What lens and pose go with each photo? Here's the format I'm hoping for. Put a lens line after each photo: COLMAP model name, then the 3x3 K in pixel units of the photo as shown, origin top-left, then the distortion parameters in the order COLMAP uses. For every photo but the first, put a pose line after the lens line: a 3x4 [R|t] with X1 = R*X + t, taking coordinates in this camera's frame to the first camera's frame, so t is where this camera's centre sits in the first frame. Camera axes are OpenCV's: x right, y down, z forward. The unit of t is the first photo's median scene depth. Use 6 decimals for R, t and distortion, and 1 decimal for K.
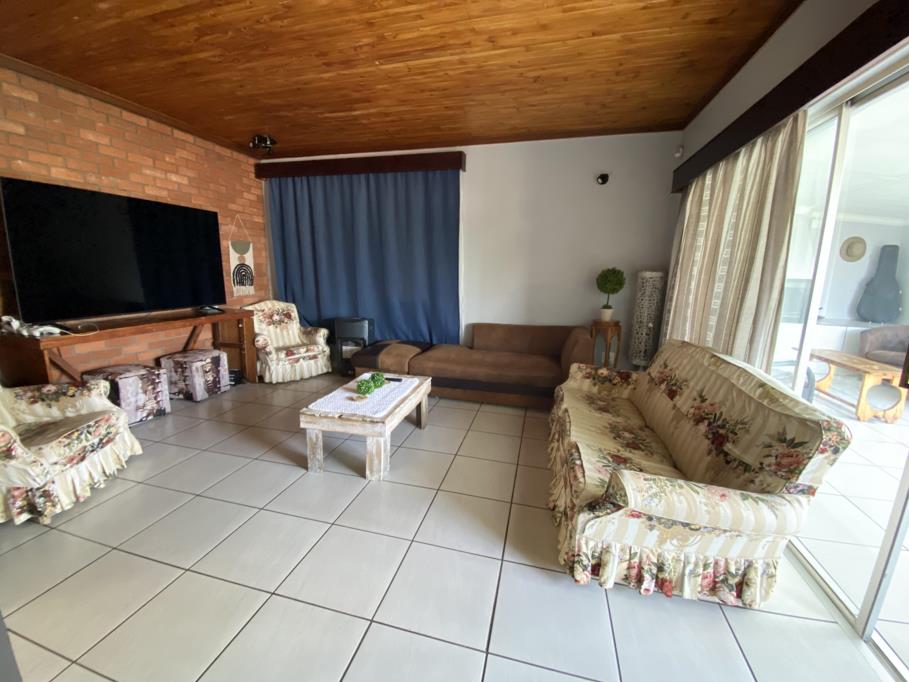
lens RADIAL K [[369.4, 0, 456.0], [0, 369.4, 344.3], [0, 0, 1]] dist [-0.014677, -0.004007]
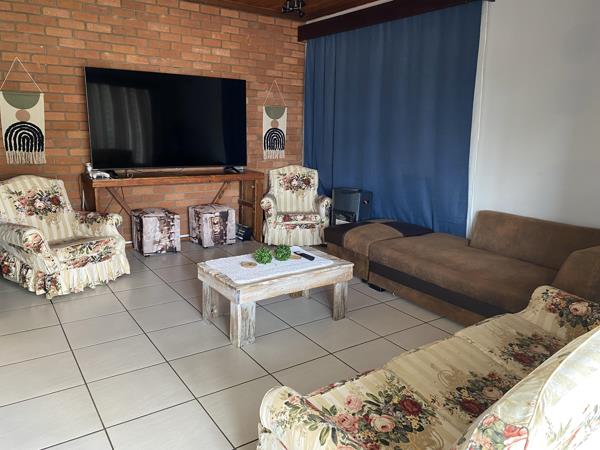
lens RADIAL K [[456.8, 0, 300.0], [0, 456.8, 231.4], [0, 0, 1]] dist [0.028735, -0.000892]
pose [[0.750036, 0.148109, -0.644600, 0.439269], [-0.140298, 0.988053, 0.063777, -0.029116], [0.646345, 0.042601, 0.761855, 0.091659]]
